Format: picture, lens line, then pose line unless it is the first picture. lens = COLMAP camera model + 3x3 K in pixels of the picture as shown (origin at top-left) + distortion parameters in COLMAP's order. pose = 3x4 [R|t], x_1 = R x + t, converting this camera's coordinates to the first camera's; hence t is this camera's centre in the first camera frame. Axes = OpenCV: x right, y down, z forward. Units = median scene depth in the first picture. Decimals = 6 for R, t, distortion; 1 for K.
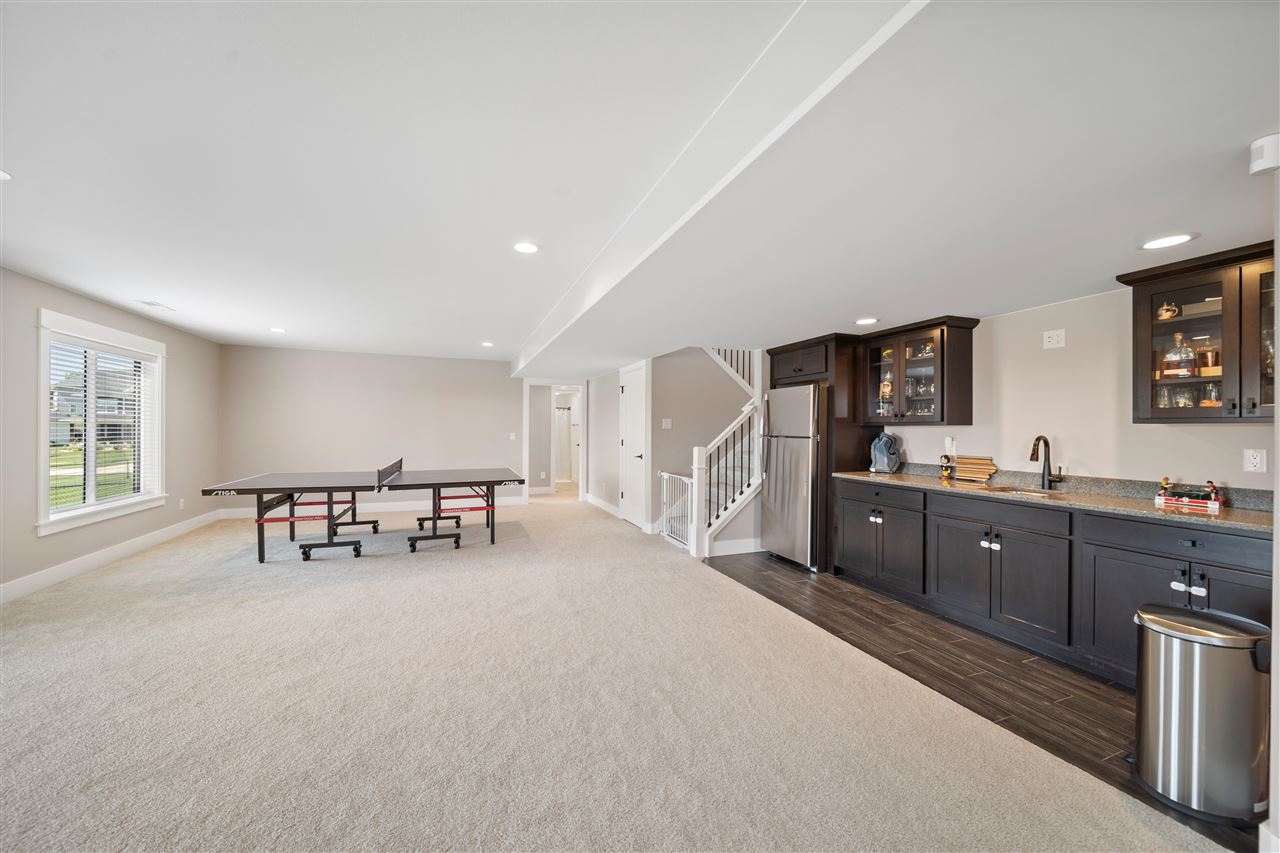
lens RADIAL K [[462.4, 0, 635.7], [0, 462.4, 435.0], [0, 0, 1]] dist [-0.000826, -0.000124]
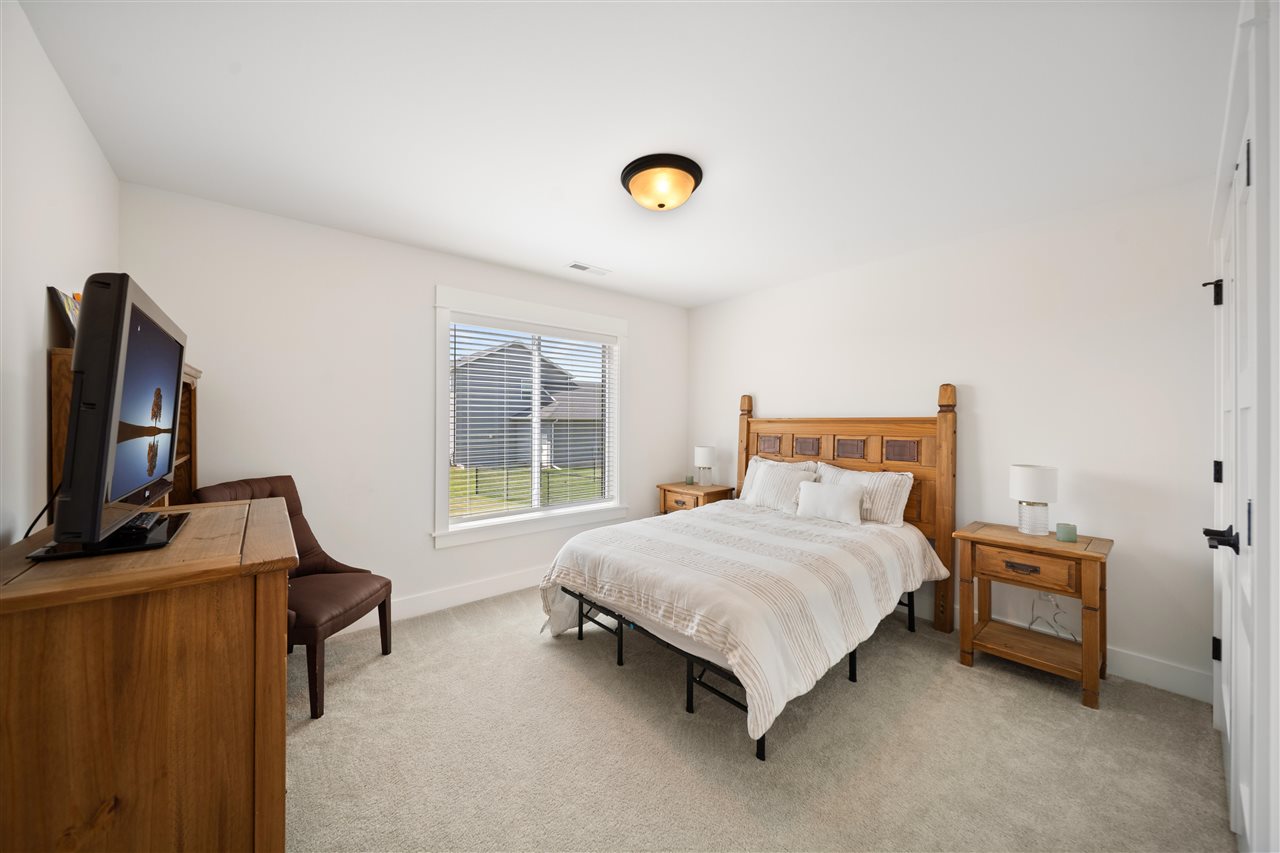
lens RADIAL K [[447.3, 0, 640.0], [0, 447.3, 426.5], [0, 0, 1]] dist [-0.000180, -0.000023]
pose [[0.333719, -0.001704, -0.942671, -0.273115], [-0.001121, 0.999997, -0.002205, -0.006096], [0.942672, 0.001792, 0.333716, 0.784071]]
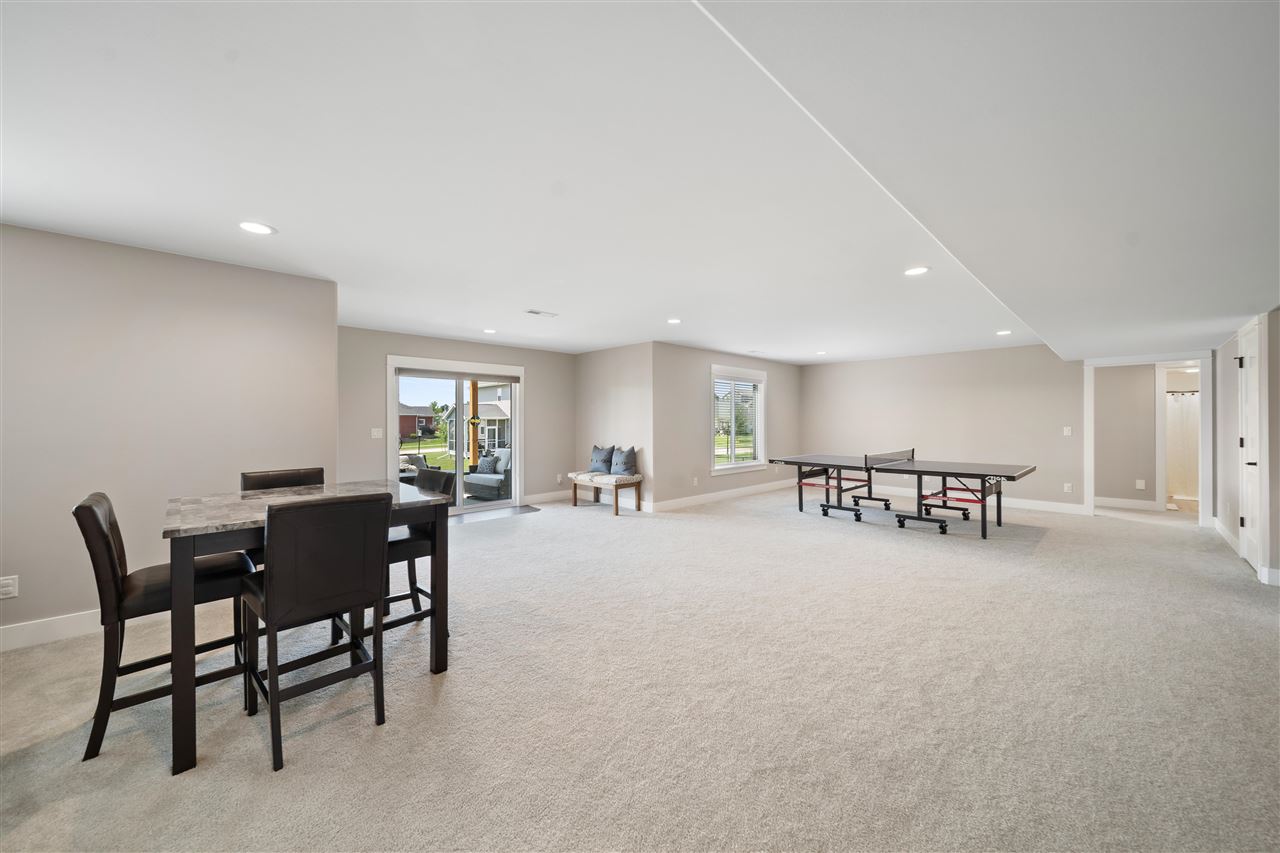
lens RADIAL K [[462.4, 0, 635.7], [0, 462.4, 435.0], [0, 0, 1]] dist [-0.000826, -0.000124]
pose [[0.392624, 0.022090, -0.919434, 0.331429], [-0.009213, 0.999756, 0.020085, 0.000628], [0.919653, 0.000584, 0.392732, -0.083034]]
